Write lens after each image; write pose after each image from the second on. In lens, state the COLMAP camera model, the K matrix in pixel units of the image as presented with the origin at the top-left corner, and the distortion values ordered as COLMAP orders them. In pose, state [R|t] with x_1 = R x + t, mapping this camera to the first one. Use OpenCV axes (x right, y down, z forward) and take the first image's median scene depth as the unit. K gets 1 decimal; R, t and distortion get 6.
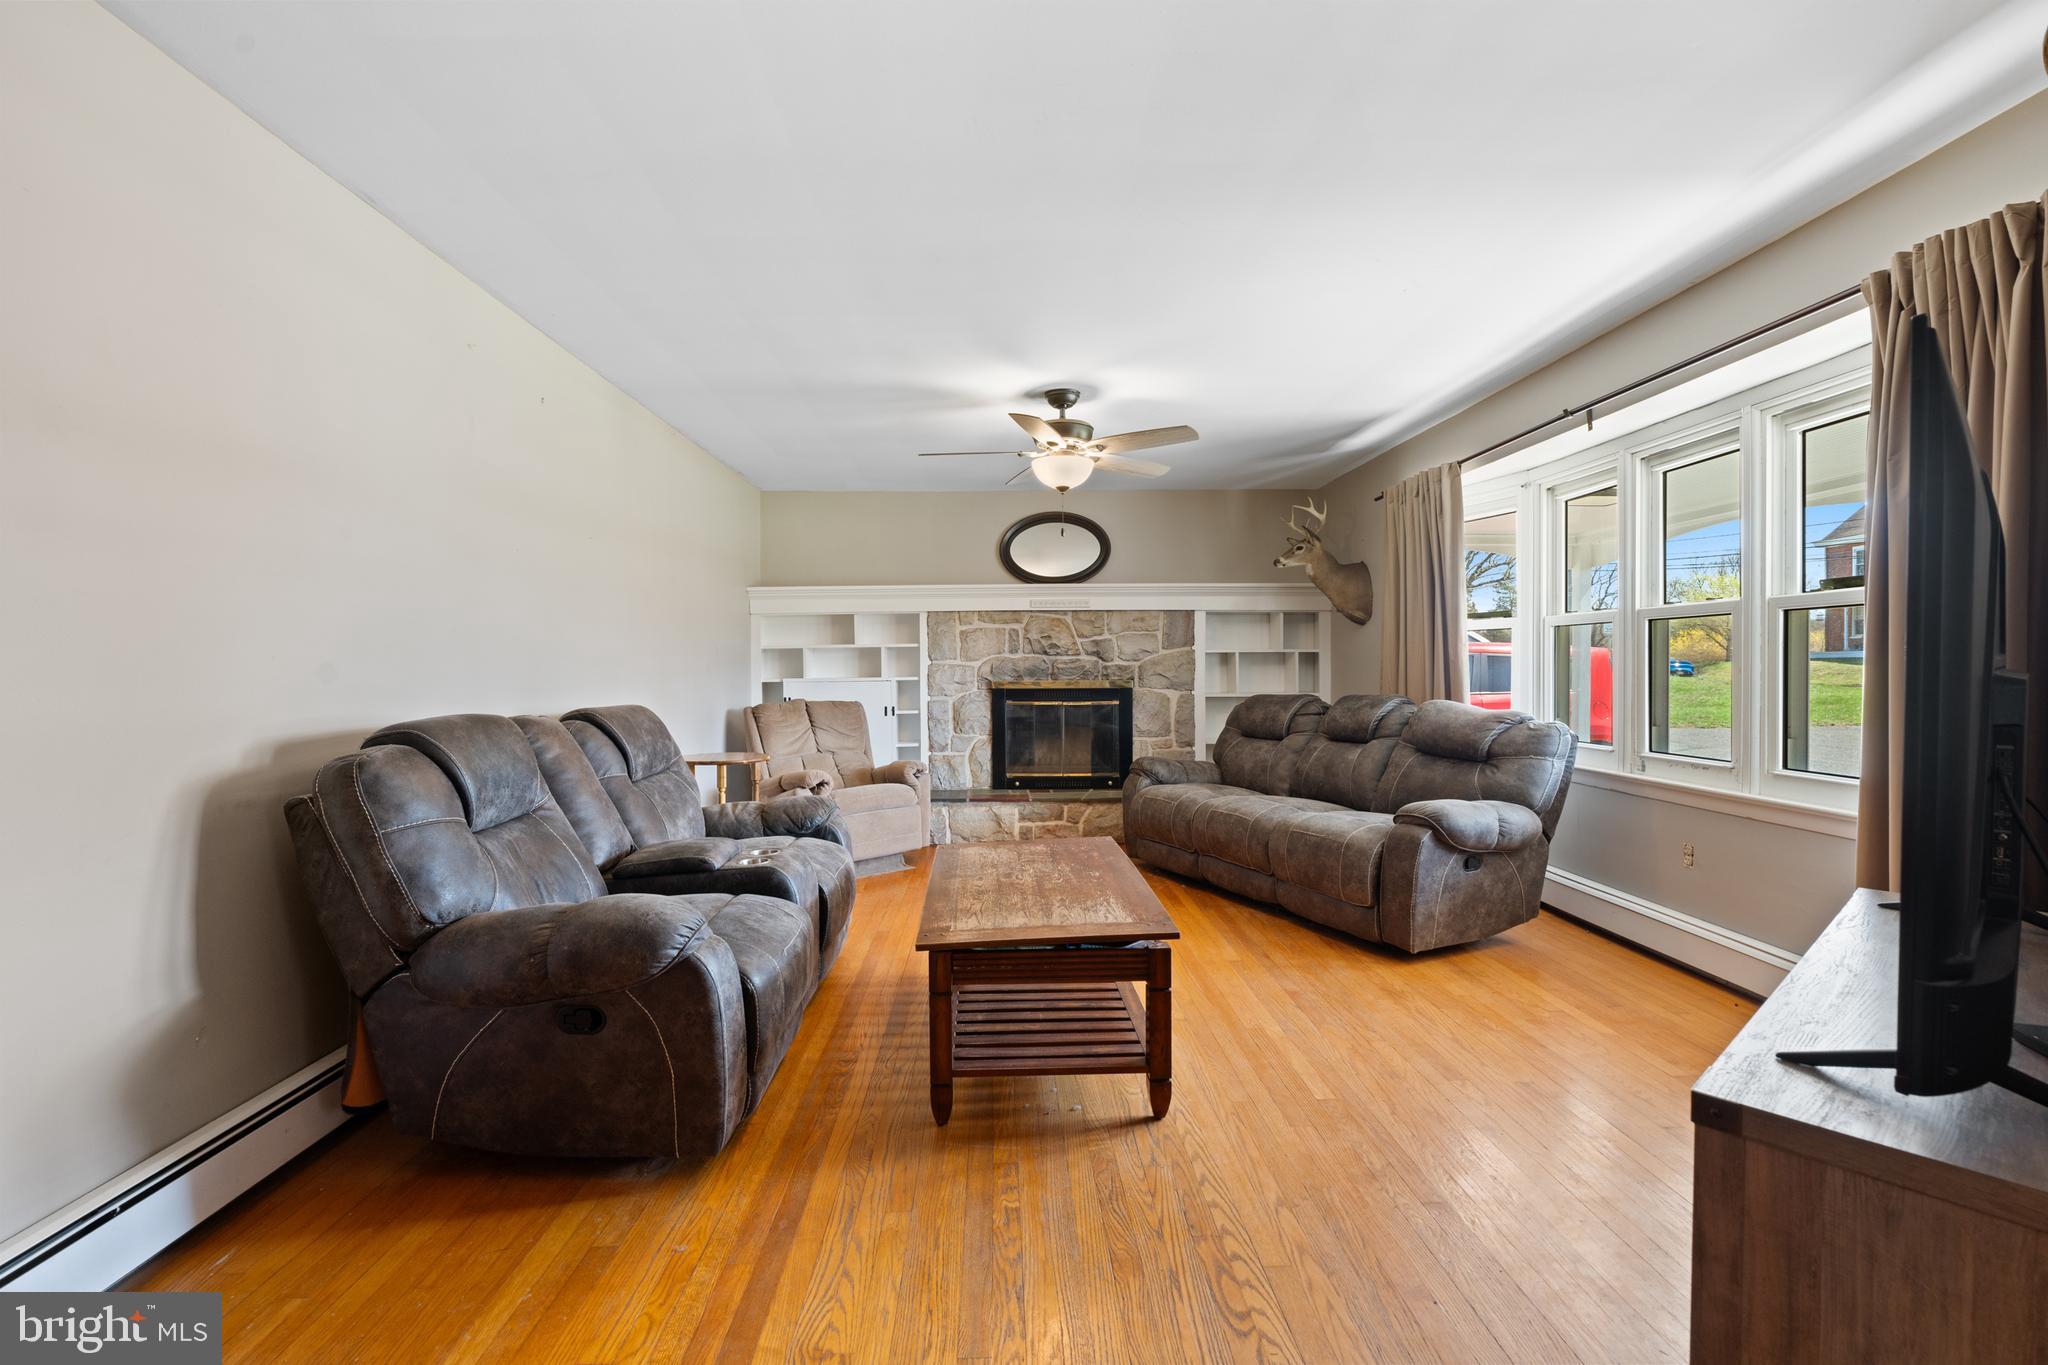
lens RADIAL K [[924.1, 0, 1015.5], [0, 924.1, 669.8], [0, 0, 1]] dist [-0.001612, 0.000522]
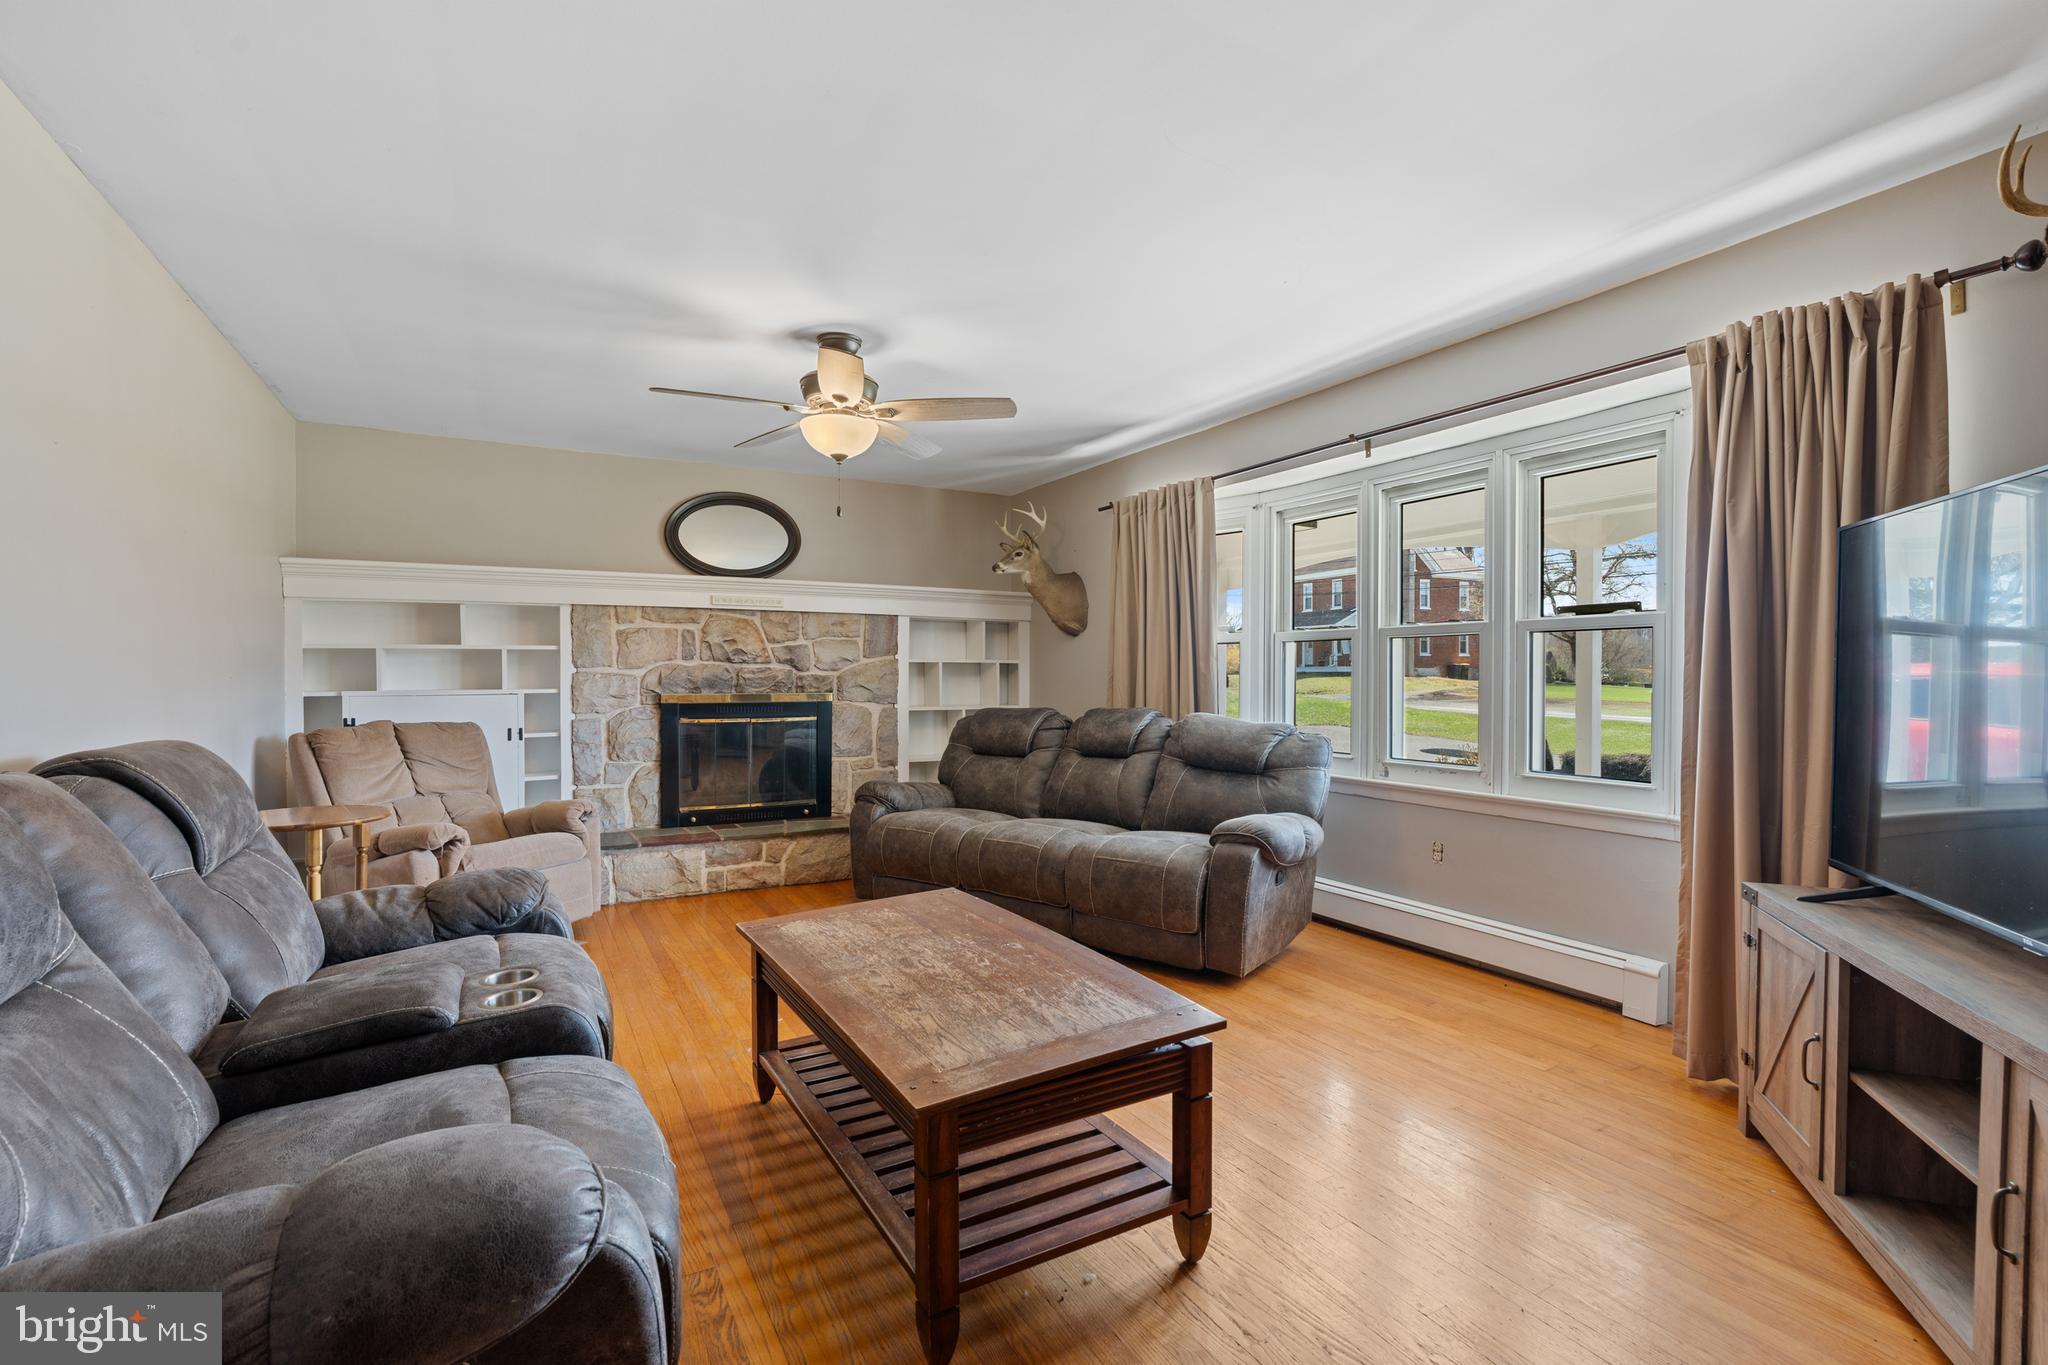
lens RADIAL K [[923.5, 0, 1024.0], [0, 923.5, 682.5], [0, 0, 1]] dist [-0.012638, 0.006611]
pose [[0.882441, 0.003015, 0.470413, -0.137311], [-0.004581, 0.999987, 0.002185, -0.001257], [-0.470400, -0.004083, 0.882444, 0.157987]]
